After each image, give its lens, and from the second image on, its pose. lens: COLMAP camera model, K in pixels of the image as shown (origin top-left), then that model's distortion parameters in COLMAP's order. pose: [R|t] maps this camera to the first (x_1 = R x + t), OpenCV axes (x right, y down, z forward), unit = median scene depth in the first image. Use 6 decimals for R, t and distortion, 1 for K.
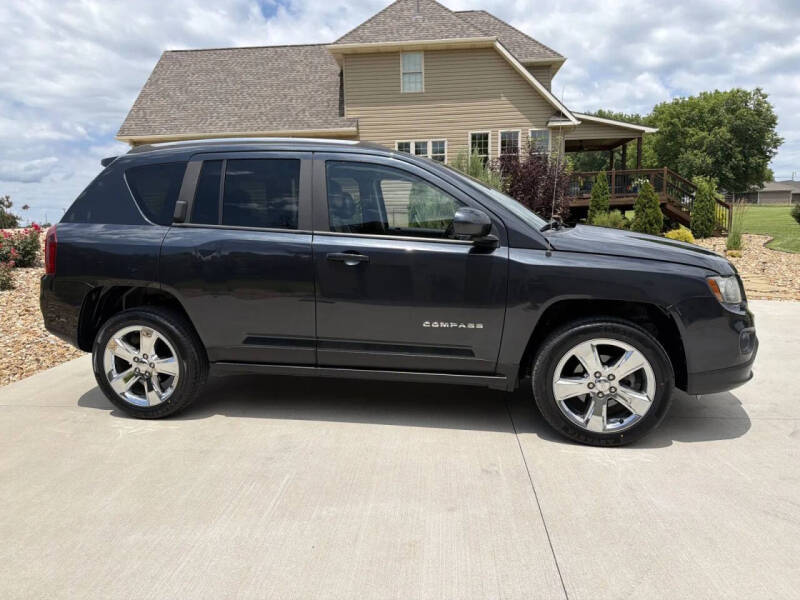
lens RADIAL K [[563.8, 0, 402.1], [0, 563.8, 295.1], [0, 0, 1]] dist [0.051428, -0.003007]
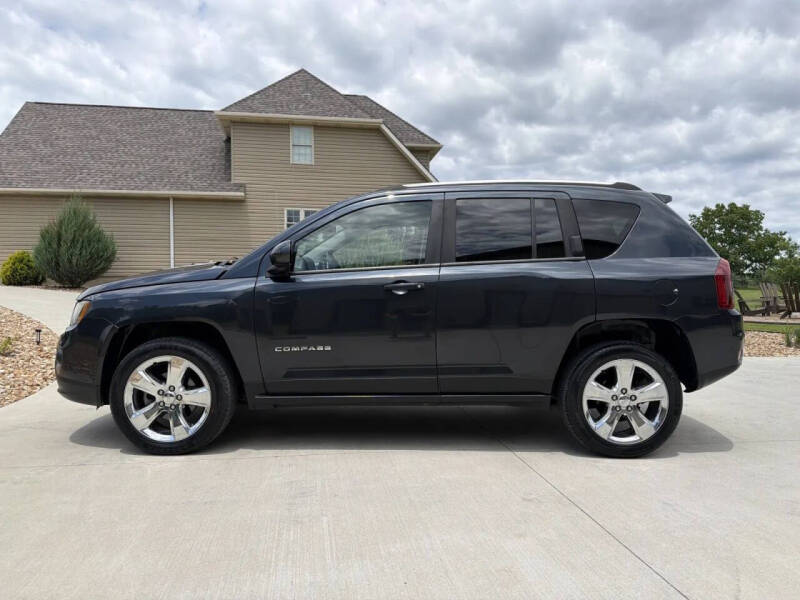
lens RADIAL K [[571.2, 0, 400.0], [0, 571.2, 304.7], [0, 0, 1]] dist [0.031063, -0.045115]
pose [[0.969728, 0.016427, 0.243634, -0.059019], [0.011804, 0.993415, -0.113962, 0.015371], [-0.243902, 0.113388, 0.963149, -0.006052]]
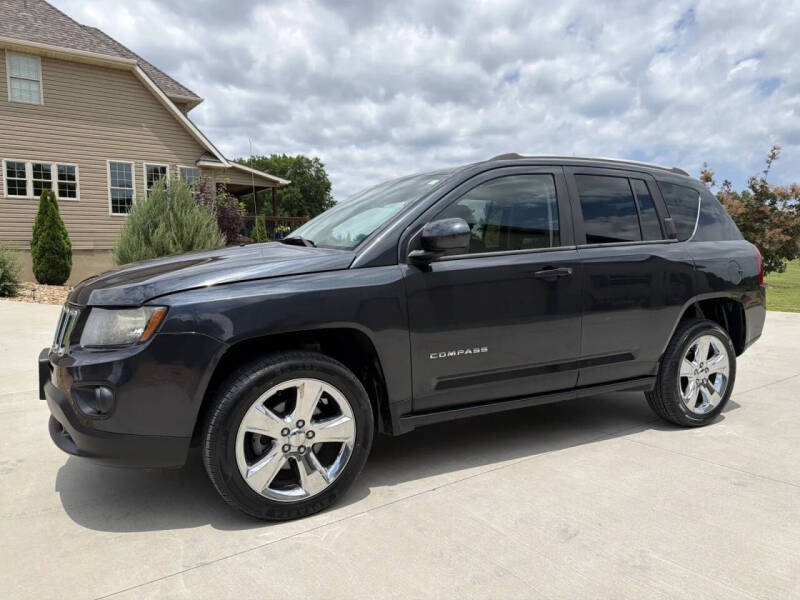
lens RADIAL K [[574.0, 0, 401.0], [0, 574.0, 297.8], [0, 0, 1]] dist [0.029180, -0.030166]
pose [[0.739966, -0.034553, 0.671756, -0.151678], [0.088330, 0.995023, -0.046118, 0.000177], [-0.666819, 0.093462, 0.739335, 0.075065]]
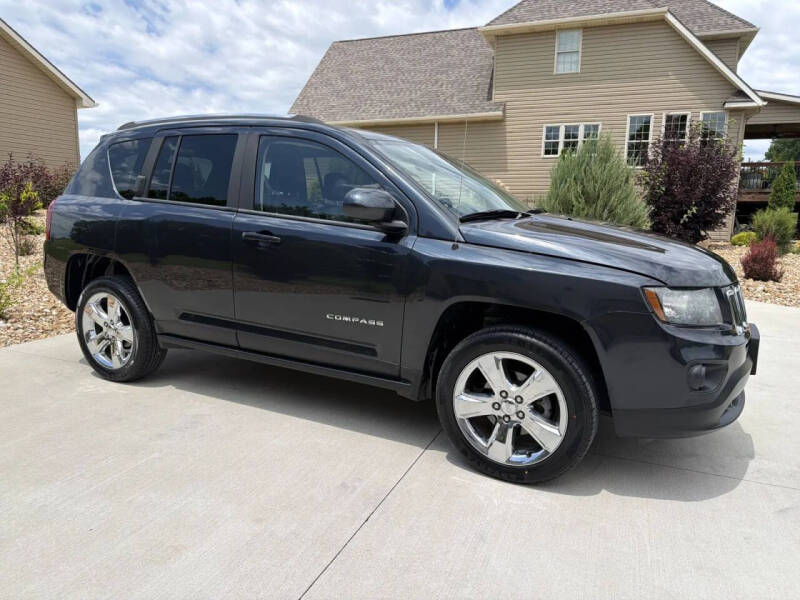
lens RADIAL K [[568.2, 0, 408.5], [0, 568.2, 292.0], [0, 0, 1]] dist [0.061098, -0.079905]
pose [[0.954895, 0.080260, -0.285892, 0.070452], [-0.076221, 0.996771, 0.025247, -0.003350], [0.286995, -0.002318, 0.957929, 0.024907]]
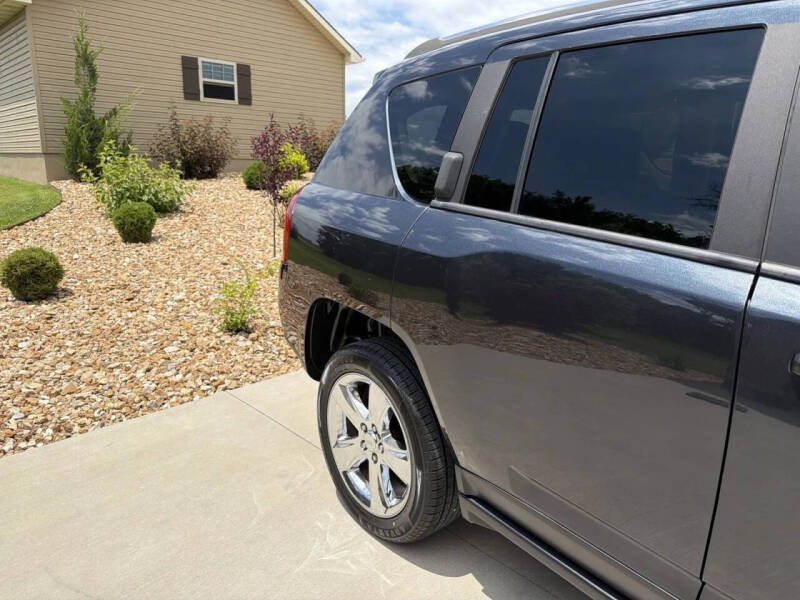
lens RADIAL K [[562.9, 0, 402.6], [0, 562.9, 313.0], [0, 0, 1]] dist [-0.003314, -0.002341]
pose [[0.755992, 0.211455, -0.619486, -0.019068], [-0.130060, 0.976040, 0.174441, -0.020127], [0.641530, -0.051306, 0.765380, 0.110006]]
